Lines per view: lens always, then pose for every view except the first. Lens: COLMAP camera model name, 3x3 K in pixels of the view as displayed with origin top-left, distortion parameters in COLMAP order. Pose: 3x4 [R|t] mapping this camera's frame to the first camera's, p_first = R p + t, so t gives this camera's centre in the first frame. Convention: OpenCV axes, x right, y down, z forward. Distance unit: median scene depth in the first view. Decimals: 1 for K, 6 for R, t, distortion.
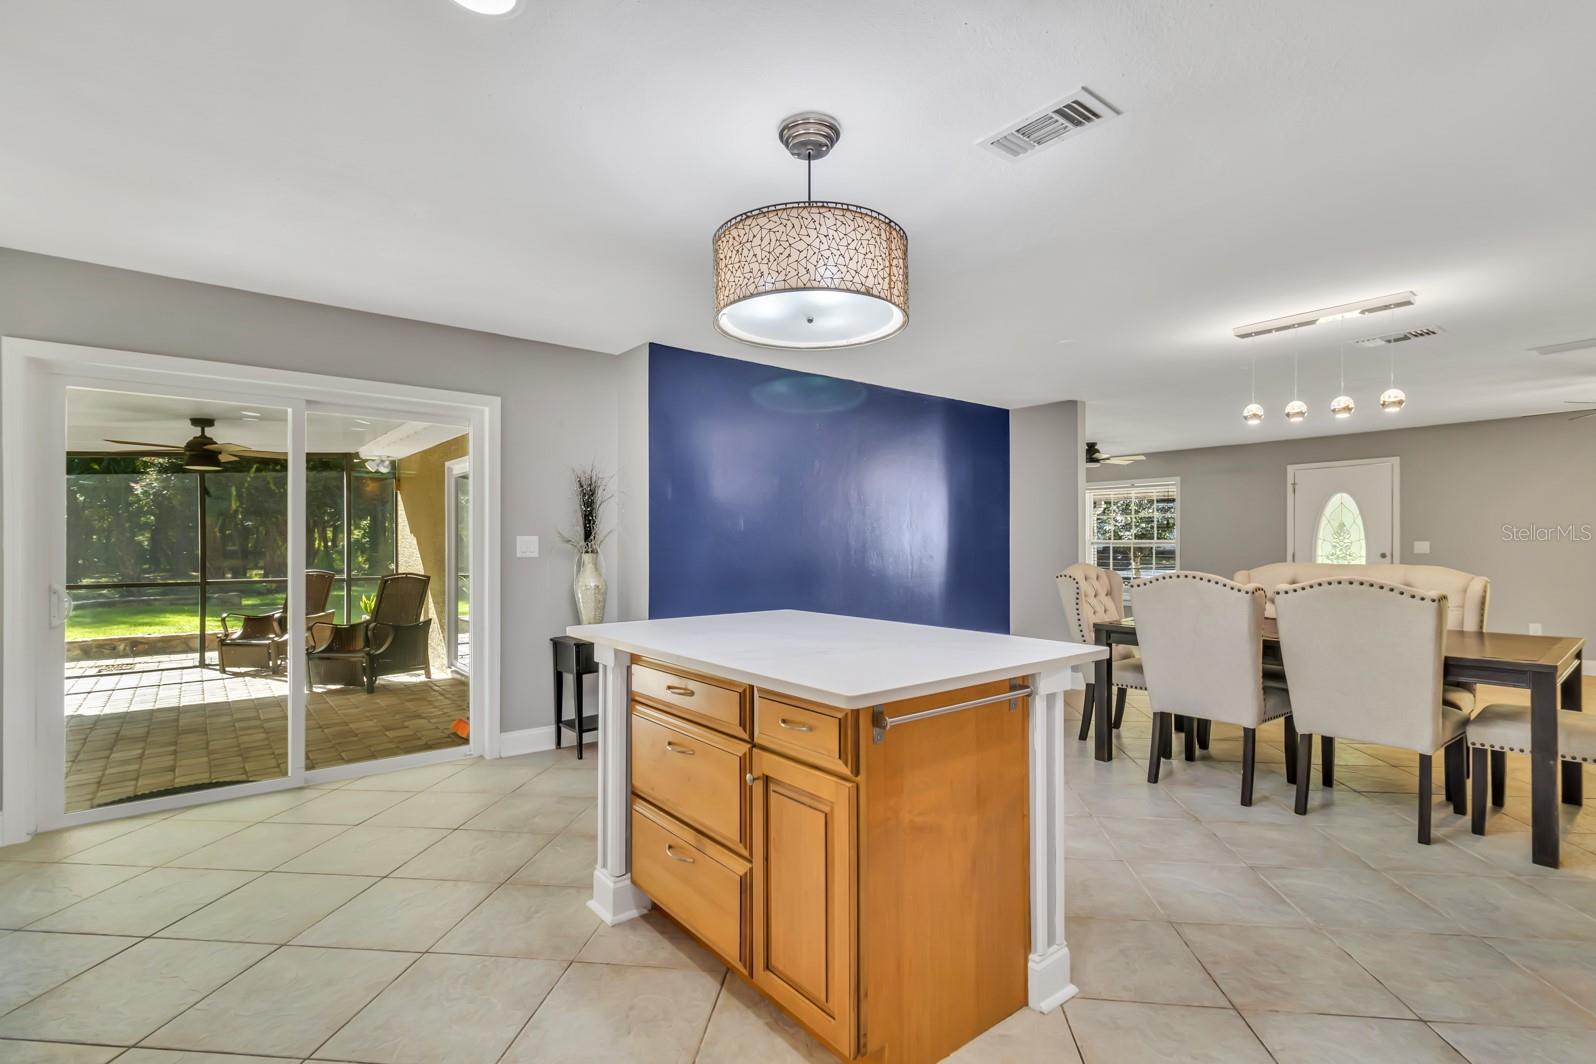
lens RADIAL K [[755.3, 0, 803.3], [0, 755.3, 540.5], [0, 0, 1]] dist [-0.001178, 0.000572]
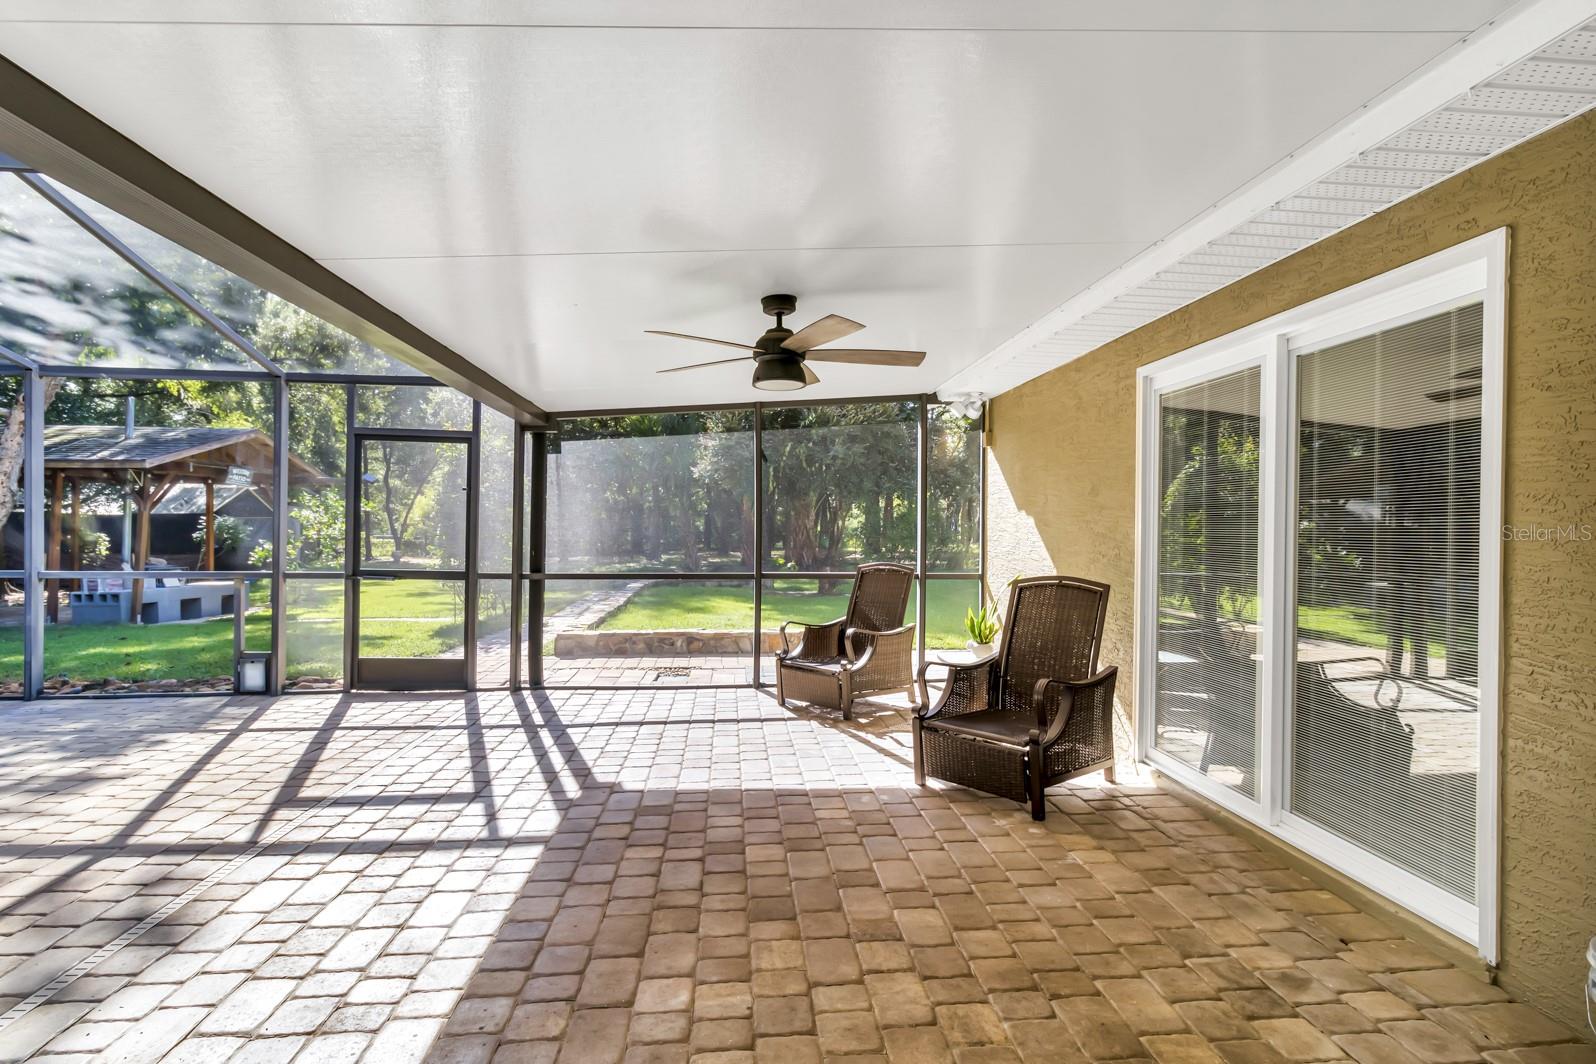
lens RADIAL K [[767.9, 0, 801.6], [0, 767.9, 529.7], [0, 0, 1]] dist [0.008746, 0.001494]
pose [[0.832737, 0.009464, -0.553589, -0.335835], [-0.007892, 0.999955, 0.005225, 0.006213], [0.553613, 0.000018, 0.832774, 0.385965]]
